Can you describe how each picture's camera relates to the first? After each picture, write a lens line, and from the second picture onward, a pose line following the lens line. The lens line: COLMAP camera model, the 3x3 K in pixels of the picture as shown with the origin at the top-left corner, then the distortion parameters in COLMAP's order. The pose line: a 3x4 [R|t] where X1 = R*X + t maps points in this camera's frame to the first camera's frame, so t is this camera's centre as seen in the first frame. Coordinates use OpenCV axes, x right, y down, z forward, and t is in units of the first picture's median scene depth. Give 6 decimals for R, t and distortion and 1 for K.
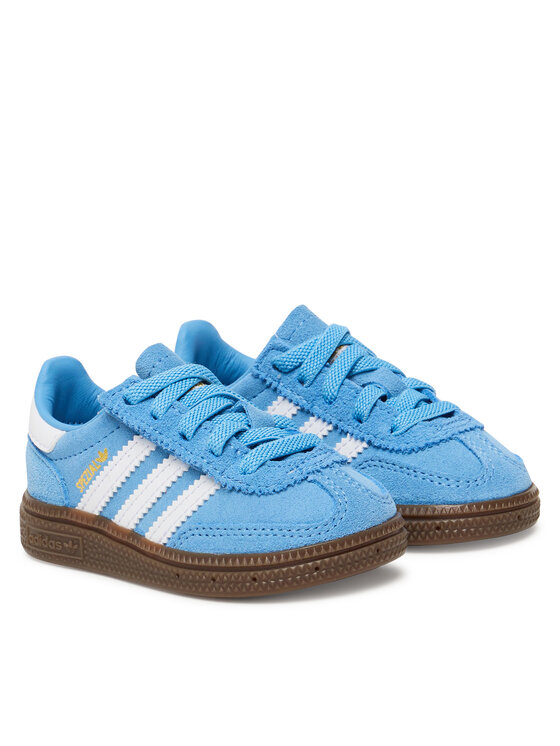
lens RADIAL K [[2196.8, 0, 280.3], [0, 2196.8, 372.5], [0, 0, 1]] dist [-0.127242, 0.000000]
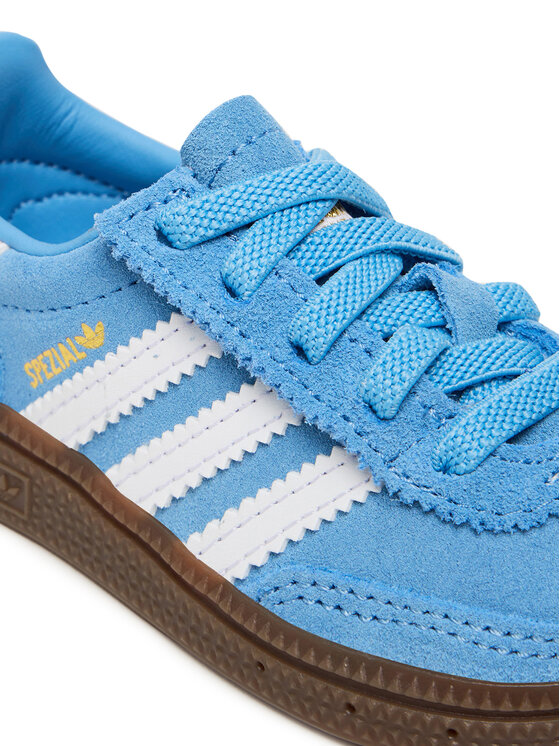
lens RADIAL K [[1492.1, 0, 280.5], [0, 1492.1, 376.0], [0, 0, 1]] dist [0.028382, 0.000000]
pose [[0.985480, 0.065268, 0.156745, -0.092395], [-0.119791, 0.921505, 0.369430, -0.072184], [-0.120329, -0.382843, 0.915944, 0.735360]]
